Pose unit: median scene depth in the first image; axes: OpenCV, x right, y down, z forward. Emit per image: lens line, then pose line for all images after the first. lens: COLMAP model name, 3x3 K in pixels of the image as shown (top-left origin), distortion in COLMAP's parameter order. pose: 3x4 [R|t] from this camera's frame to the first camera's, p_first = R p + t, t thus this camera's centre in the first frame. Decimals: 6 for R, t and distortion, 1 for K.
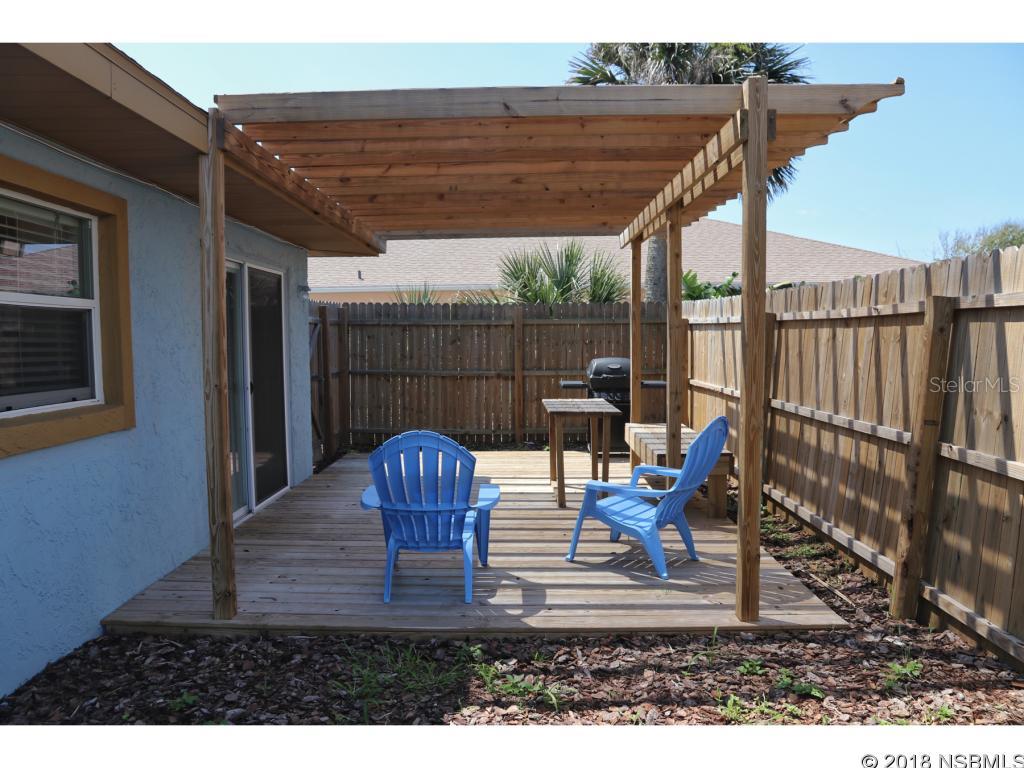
lens RADIAL K [[717.3, 0, 507.8], [0, 717.3, 384.9], [0, 0, 1]] dist [-0.106075, 0.077757]
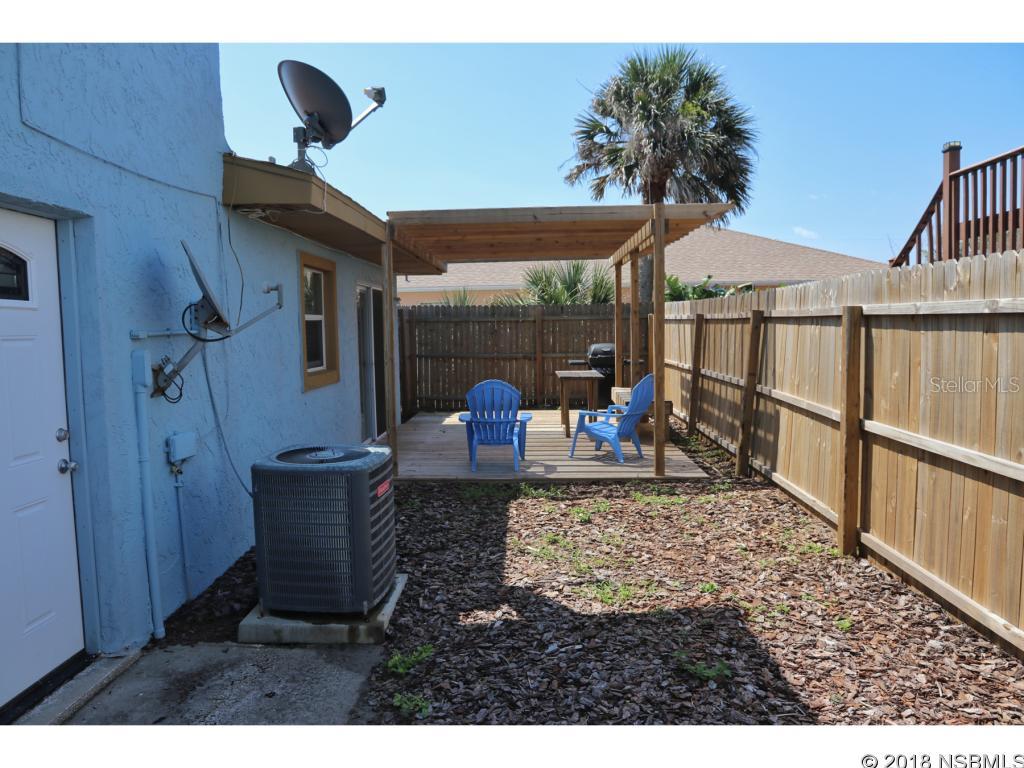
lens RADIAL K [[717.3, 0, 507.8], [0, 717.3, 384.9], [0, 0, 1]] dist [-0.106075, 0.077757]
pose [[0.999693, -0.007901, -0.023495, -0.016792], [0.008295, 0.999826, 0.016710, 0.021922], [0.023359, -0.016899, 0.999584, -0.496708]]
